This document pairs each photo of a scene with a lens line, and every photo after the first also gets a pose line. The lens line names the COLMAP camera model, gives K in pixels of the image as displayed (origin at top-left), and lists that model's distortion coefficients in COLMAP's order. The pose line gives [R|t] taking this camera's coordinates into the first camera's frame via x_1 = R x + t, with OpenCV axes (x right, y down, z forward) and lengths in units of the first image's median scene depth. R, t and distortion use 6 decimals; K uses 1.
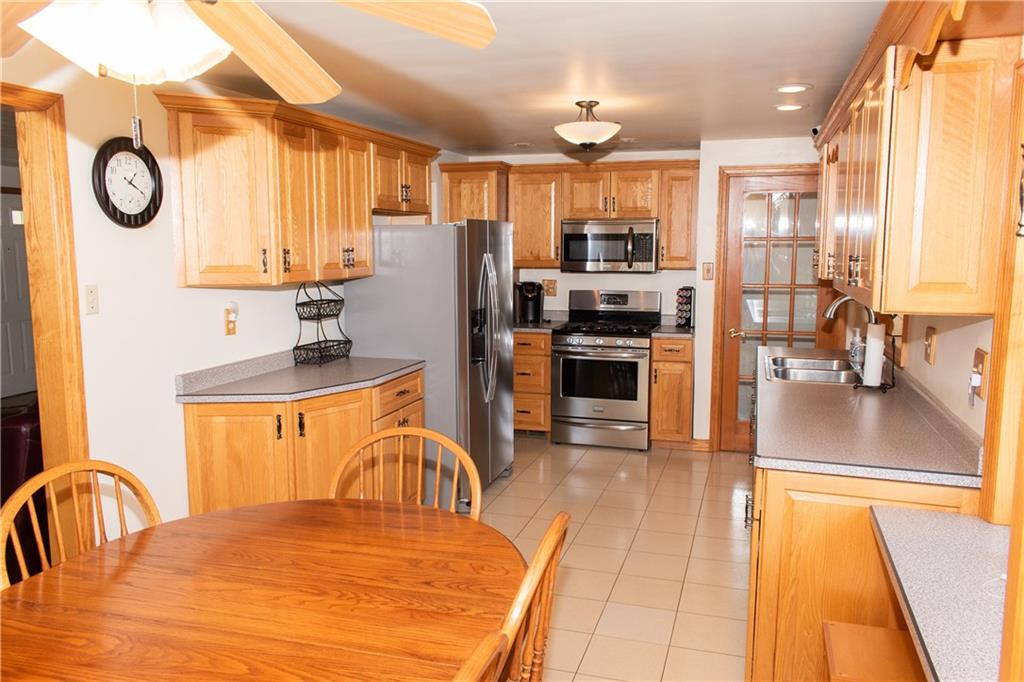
lens RADIAL K [[777.3, 0, 515.5], [0, 777.3, 342.6], [0, 0, 1]] dist [0.000453, 0.007889]
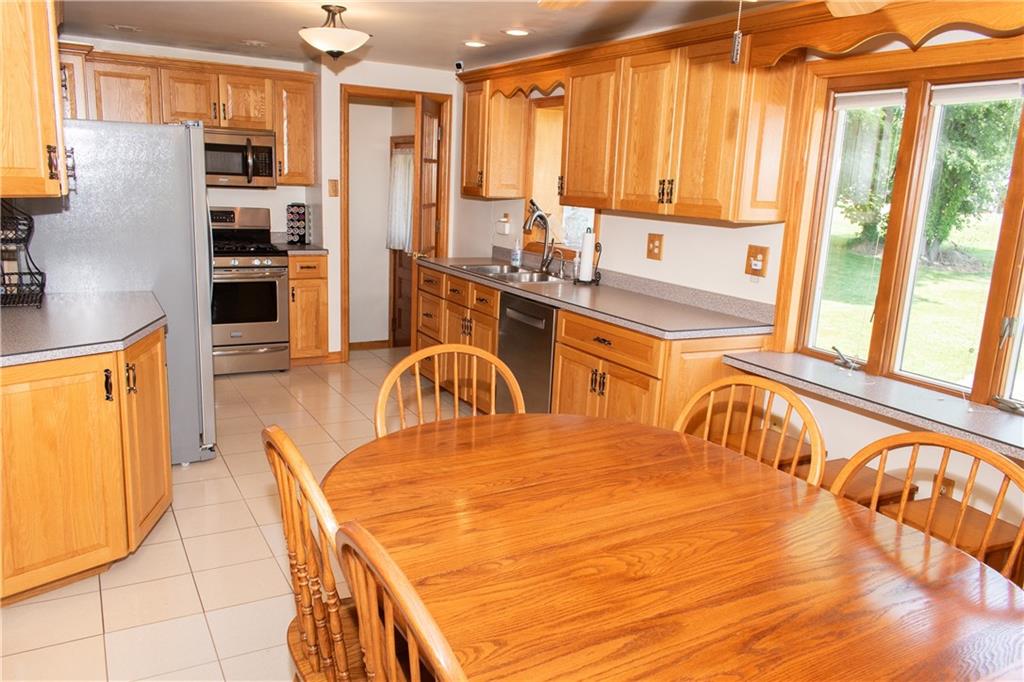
lens RADIAL K [[777.3, 0, 512.9], [0, 777.3, 343.1], [0, 0, 1]] dist [0.000453, 0.007889]
pose [[0.682747, -0.121685, 0.720451, -0.349072], [0.045932, 0.991232, 0.123893, -0.005280], [-0.729210, -0.051496, 0.682350, 0.115699]]
